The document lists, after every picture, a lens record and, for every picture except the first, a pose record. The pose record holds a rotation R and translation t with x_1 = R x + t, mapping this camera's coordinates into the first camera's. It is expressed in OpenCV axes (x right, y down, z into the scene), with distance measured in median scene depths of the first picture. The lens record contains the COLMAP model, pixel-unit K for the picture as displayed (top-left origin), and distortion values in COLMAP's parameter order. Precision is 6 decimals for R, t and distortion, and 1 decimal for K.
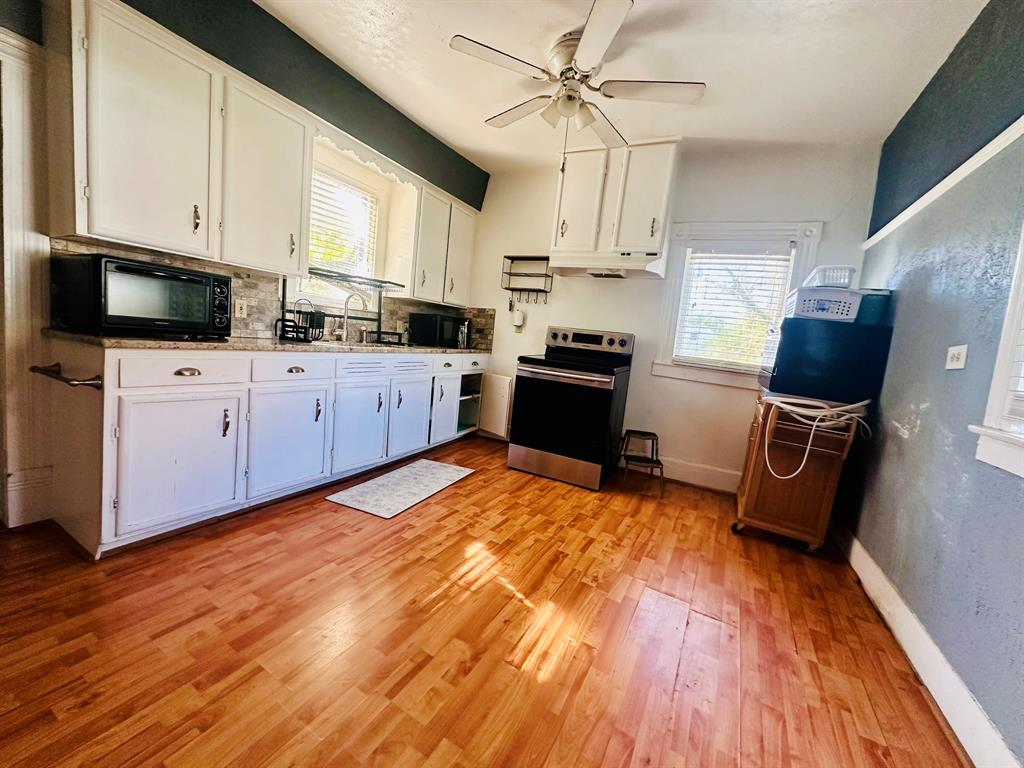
lens RADIAL K [[408.0, 0, 511.8], [0, 408.0, 382.4], [0, 0, 1]] dist [0.001201, -0.000293]
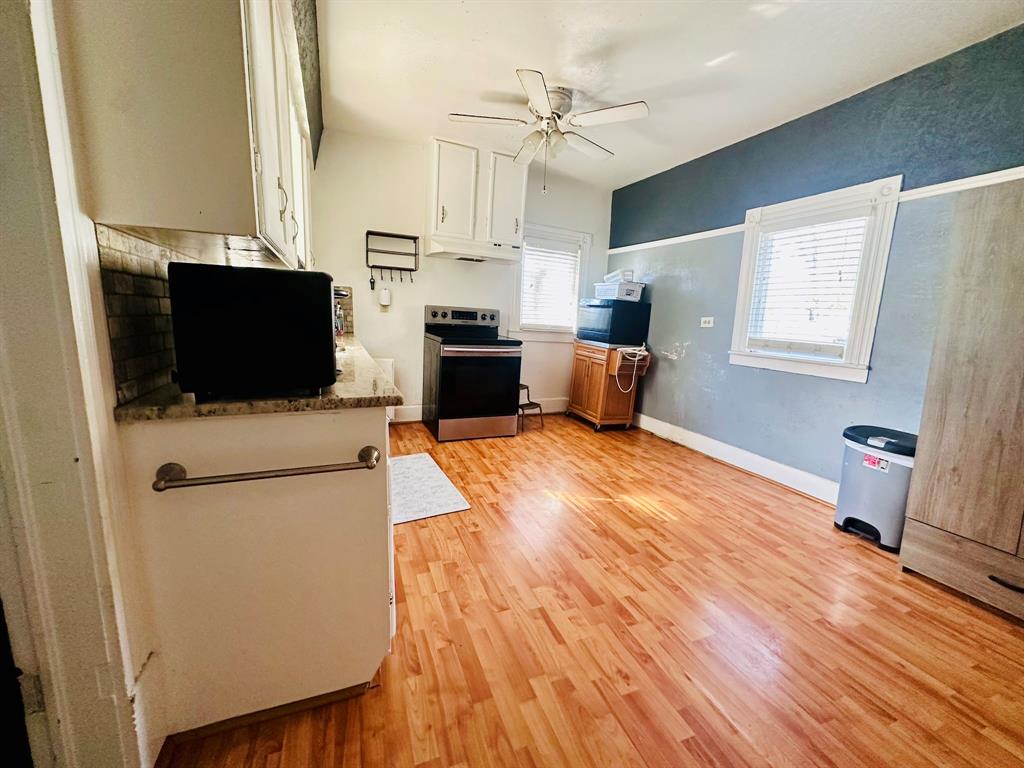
lens RADIAL K [[408.0, 0, 511.8], [0, 408.0, 382.4], [0, 0, 1]] dist [0.001201, -0.000293]
pose [[0.629515, -0.198115, 0.751307, -0.781032], [0.104116, 0.979735, 0.171112, -0.129509], [-0.769981, -0.029495, 0.637385, 0.196035]]
